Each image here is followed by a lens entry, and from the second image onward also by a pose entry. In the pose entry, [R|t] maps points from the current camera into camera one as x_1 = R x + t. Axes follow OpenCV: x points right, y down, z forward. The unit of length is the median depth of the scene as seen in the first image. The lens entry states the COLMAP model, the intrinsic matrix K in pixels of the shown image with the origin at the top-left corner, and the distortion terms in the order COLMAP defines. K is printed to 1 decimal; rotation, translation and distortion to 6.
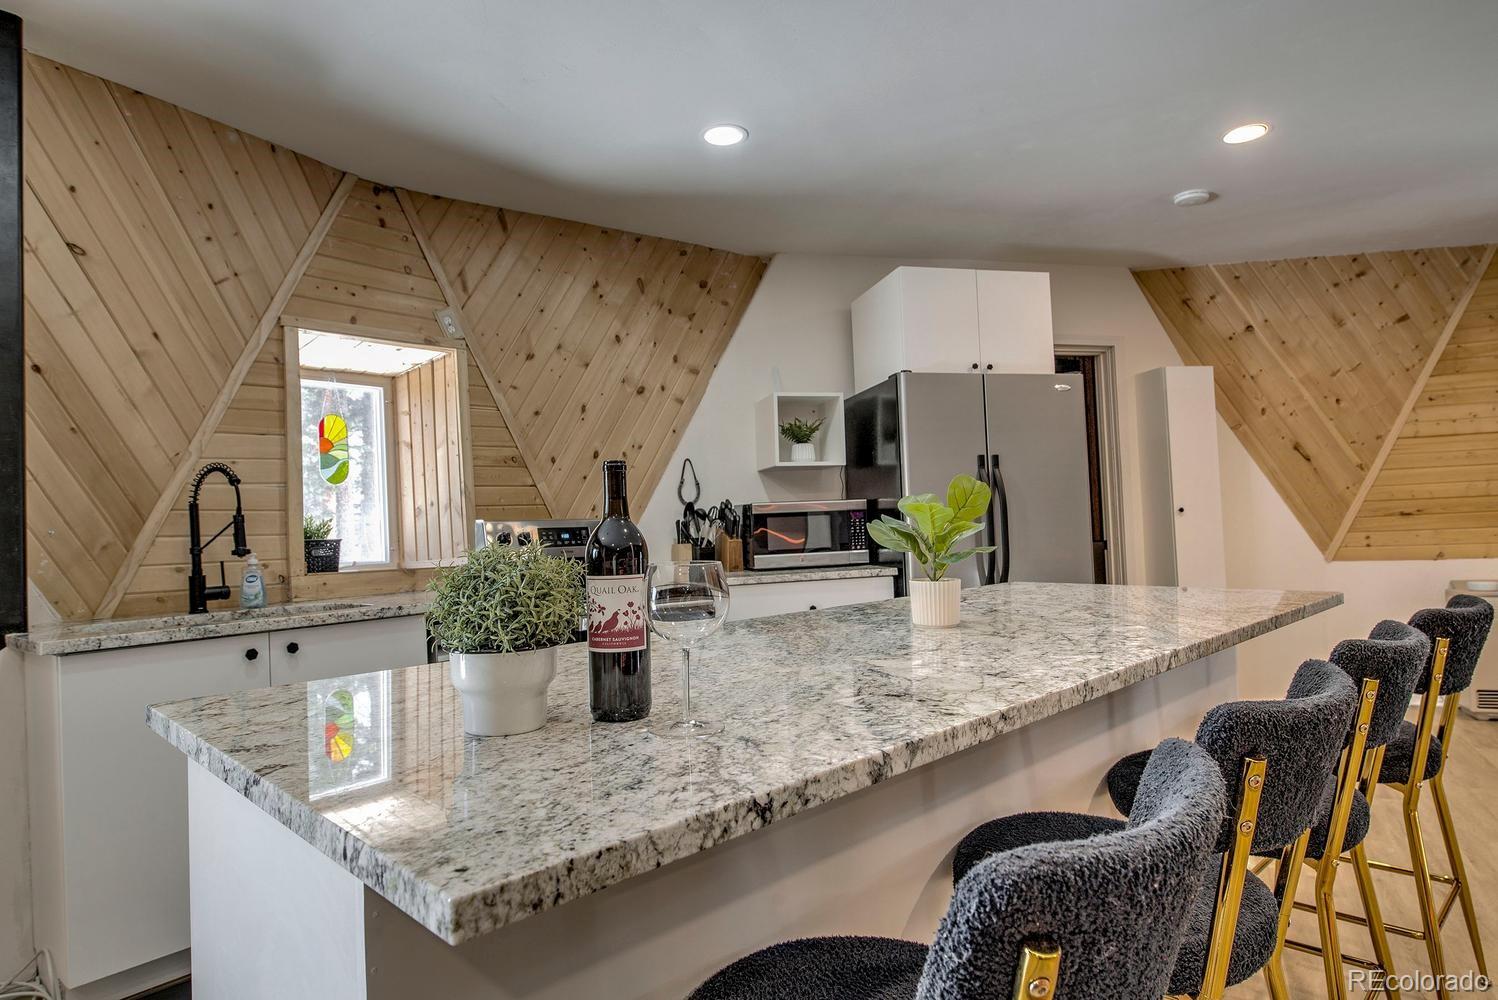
lens RADIAL K [[868.2, 0, 749.0], [0, 868.2, 500.0], [0, 0, 1]] dist [-0.004668, -0.000469]
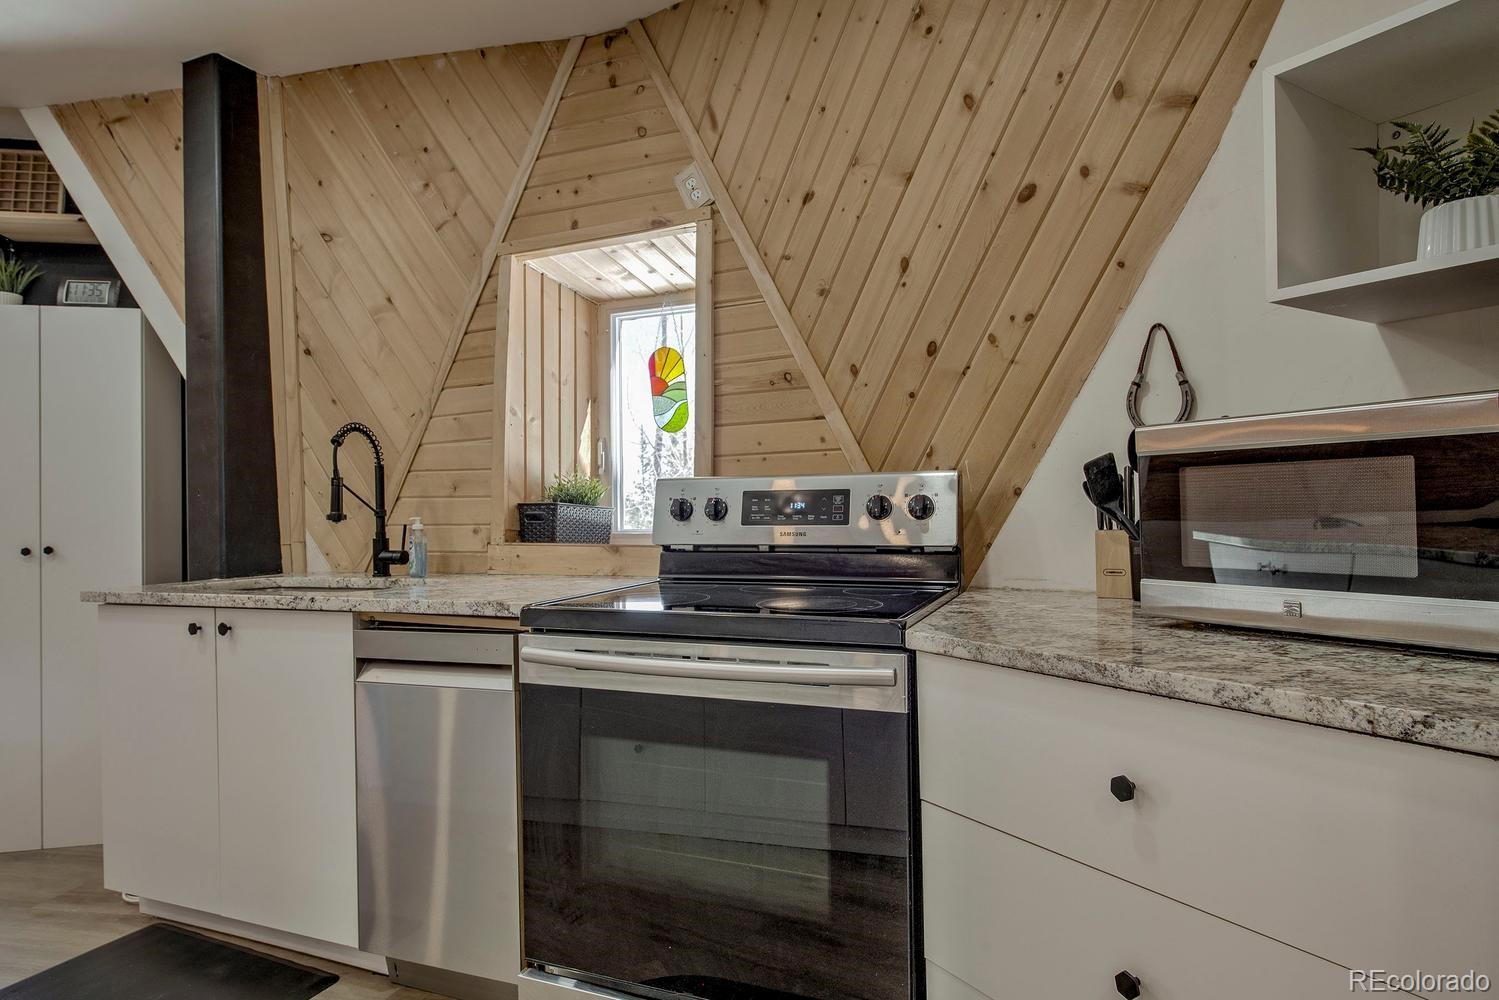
lens RADIAL K [[862.5, 0, 749.5], [0, 862.5, 500.0], [0, 0, 1]] dist [-0.003264, -0.001859]
pose [[0.305274, 0.026229, -0.951903, 0.296419], [0.036763, 0.998551, 0.039304, 0.014568], [0.951555, -0.046993, 0.303867, 0.778328]]
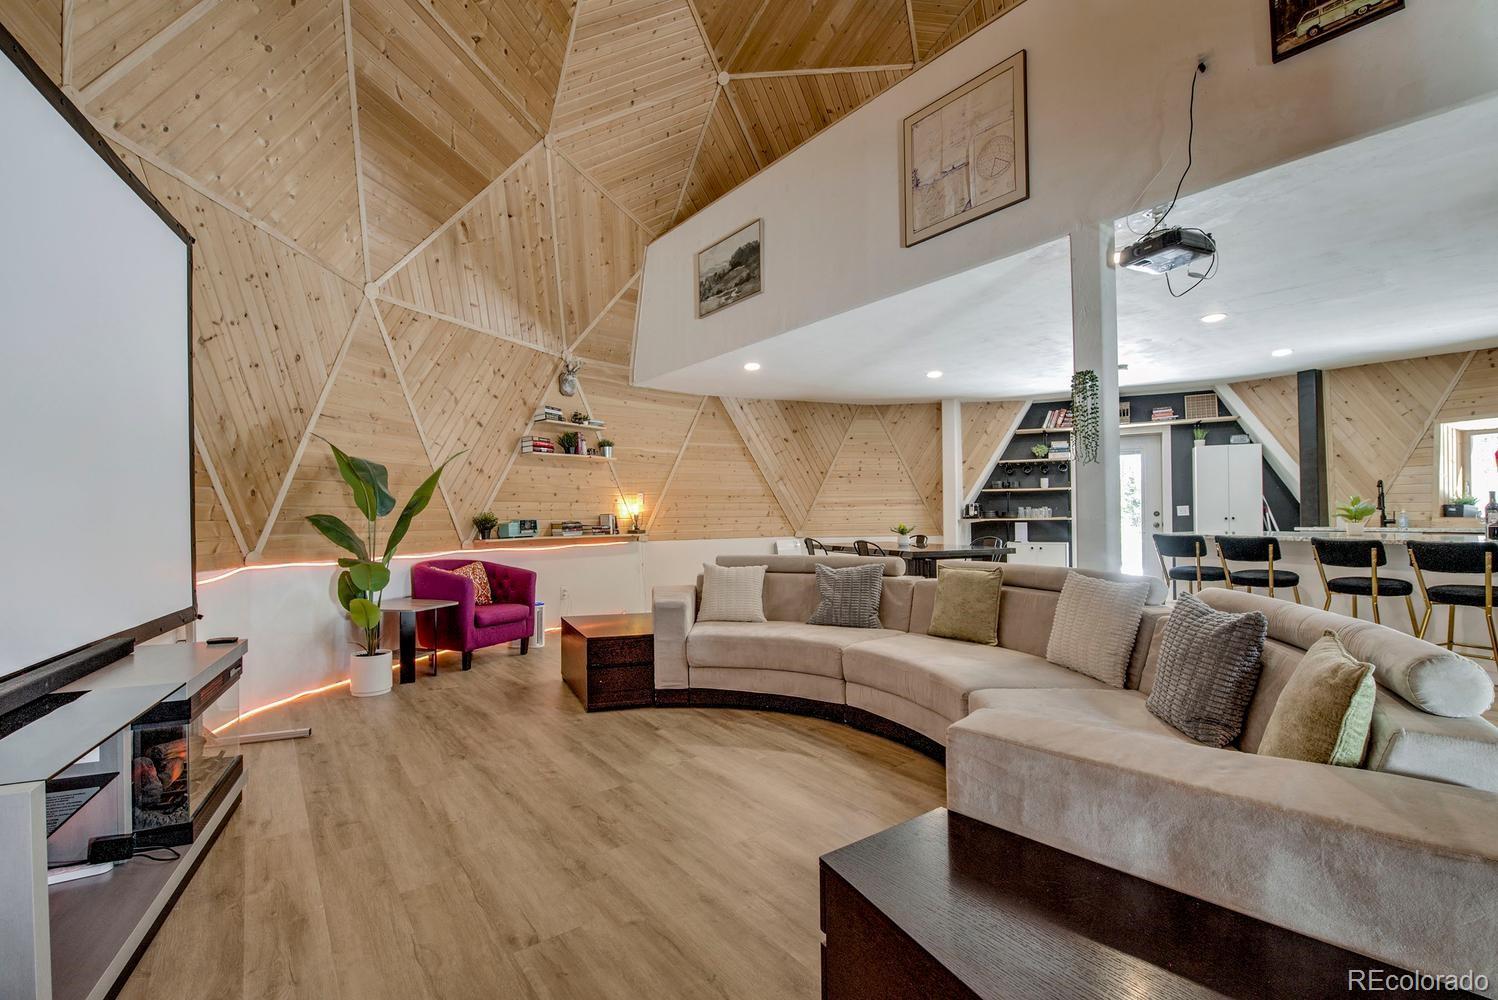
lens RADIAL K [[644.8, 0, 746.6], [0, 644.8, 504.2], [0, 0, 1]] dist [-0.011441, -0.005613]
pose [[-0.422126, 0.028198, -0.906099, 1.697161], [0.051329, 0.998656, 0.007165, -0.062045], [0.905083, -0.043484, -0.423006, -0.078251]]
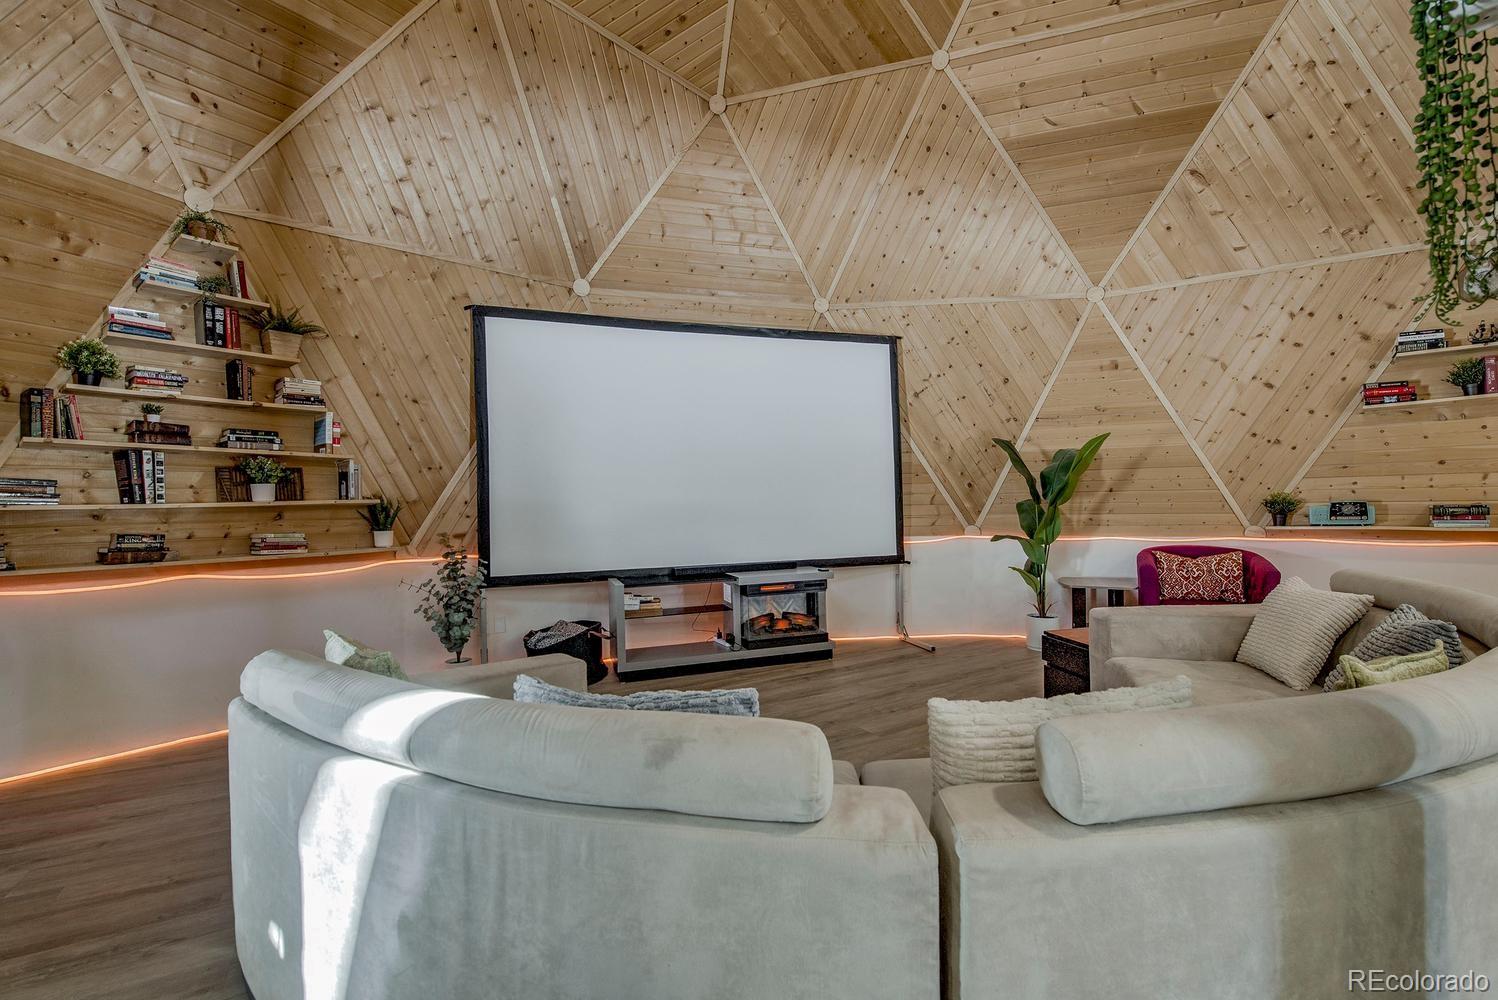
lens RADIAL K [[638.3, 0, 741.0], [0, 638.3, 501.7], [0, 0, 1]] dist [-0.010452, -0.004778]
pose [[-0.844939, 0.055071, 0.532019, 0.847009], [0.032994, 0.998157, -0.050922, -0.020395], [-0.533843, -0.025473, -0.845200, 0.275605]]
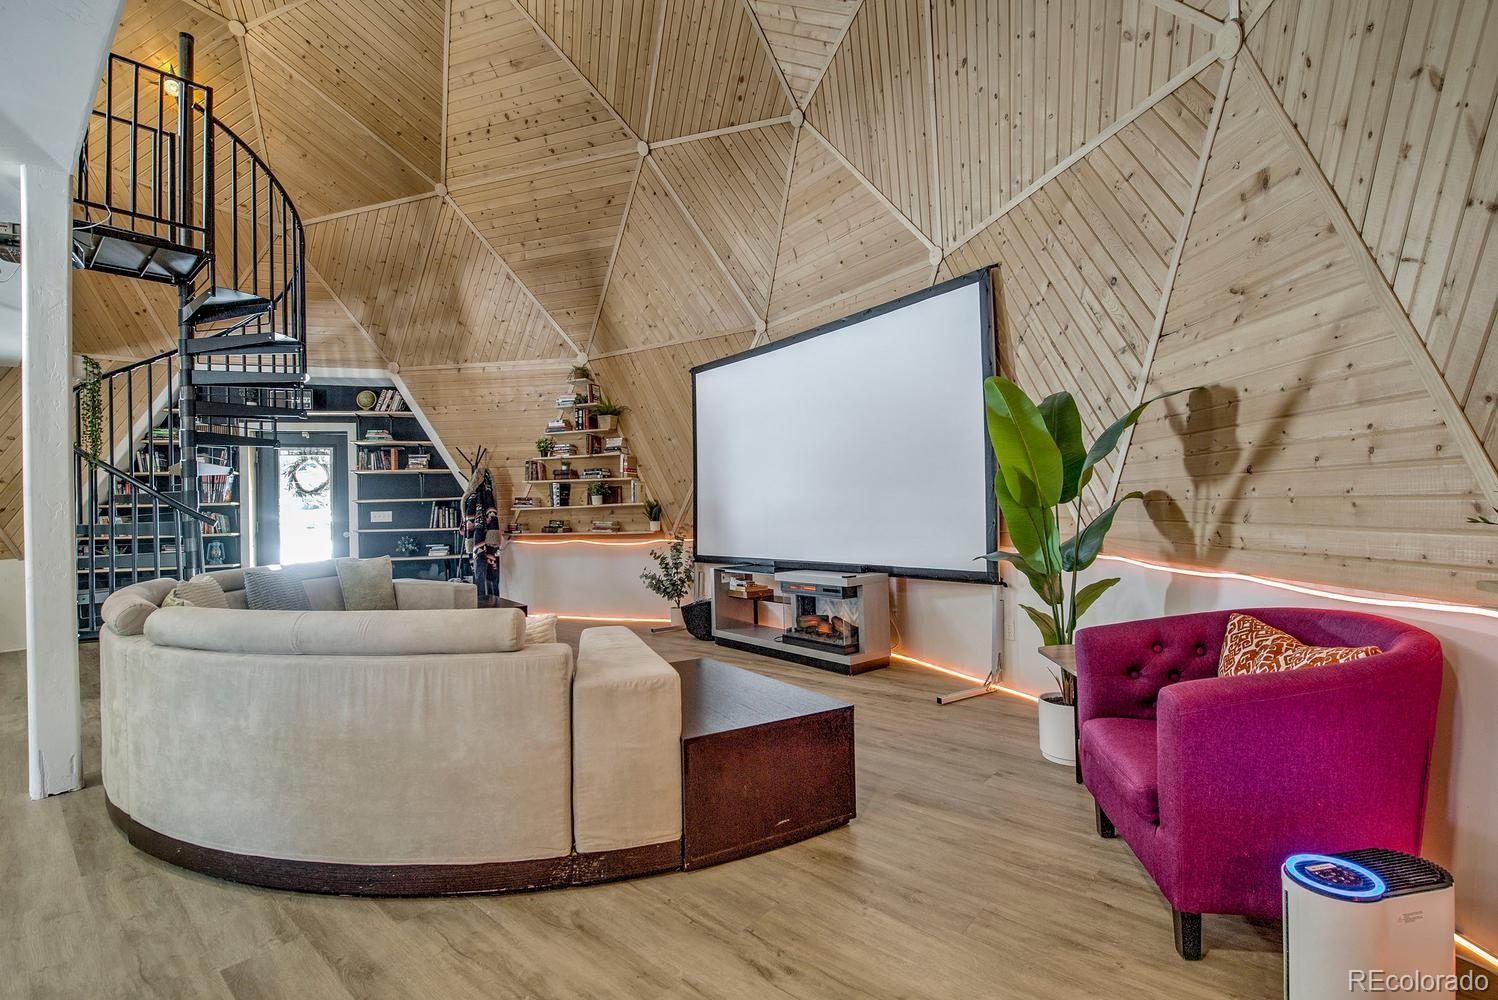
lens RADIAL K [[673.6, 0, 749.0], [0, 673.6, 500.0], [0, 0, 1]] dist [-0.015519, -0.000090]
pose [[0.233824, 0.043188, 0.971319, 0.219005], [-0.010611, 0.999067, -0.041868, -0.028453], [-0.972221, -0.000517, 0.234064, -0.906920]]
